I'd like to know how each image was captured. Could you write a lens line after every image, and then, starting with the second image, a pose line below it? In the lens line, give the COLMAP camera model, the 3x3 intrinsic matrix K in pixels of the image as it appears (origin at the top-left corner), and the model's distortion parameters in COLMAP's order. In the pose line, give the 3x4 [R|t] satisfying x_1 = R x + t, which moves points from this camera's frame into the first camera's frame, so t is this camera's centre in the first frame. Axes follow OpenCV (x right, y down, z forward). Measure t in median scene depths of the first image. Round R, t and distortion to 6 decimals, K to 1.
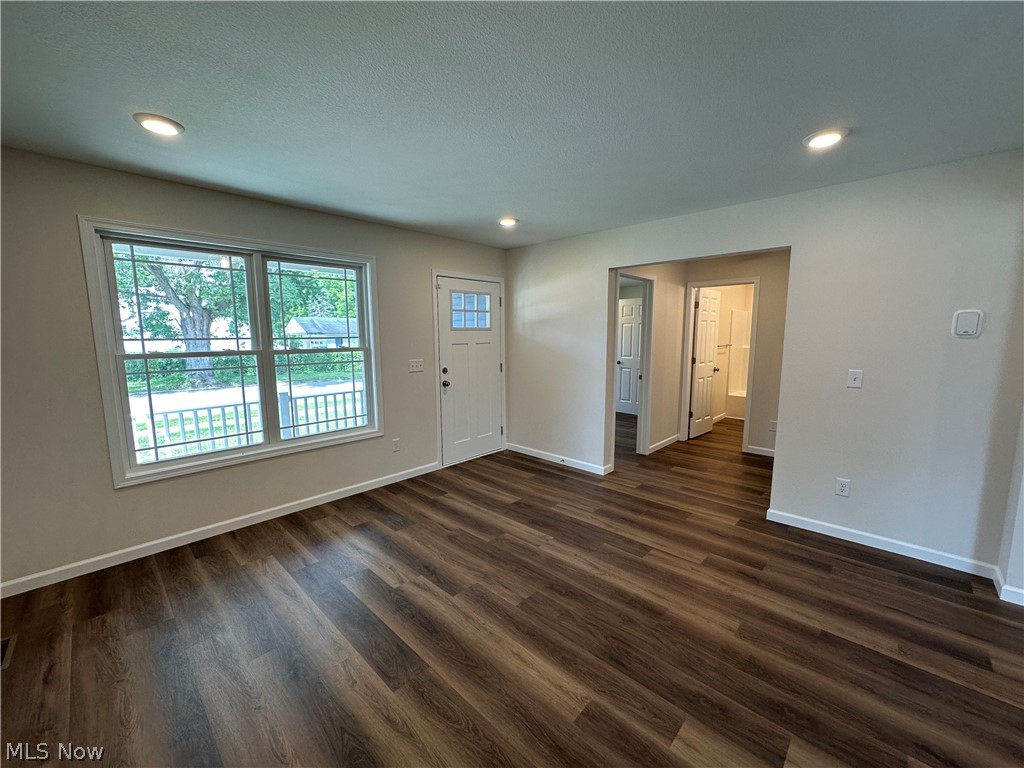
lens RADIAL K [[407.4, 0, 512.0], [0, 407.4, 384.0], [0, 0, 1]] dist [-0.002062, -0.000031]
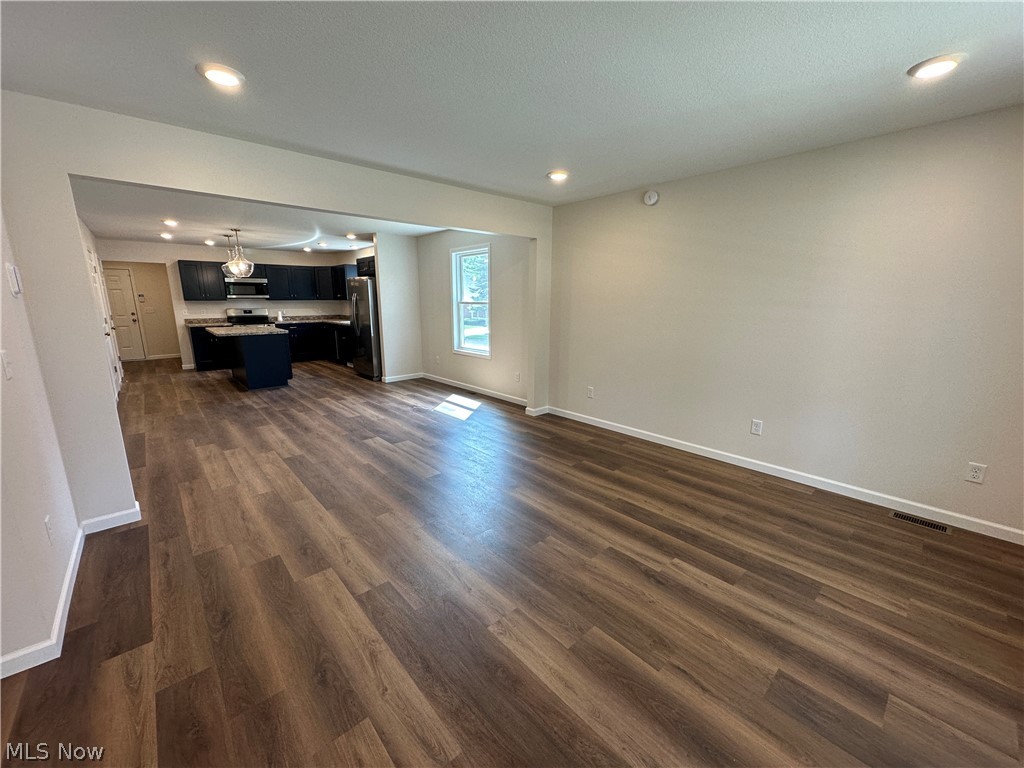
lens RADIAL K [[407.4, 0, 512.0], [0, 407.4, 384.0], [0, 0, 1]] dist [-0.002062, -0.000031]
pose [[-0.996751, -0.013744, 0.079360, 0.025577], [0.012930, 0.945247, 0.326099, -0.190347], [-0.079497, 0.326066, -0.941999, 1.639972]]
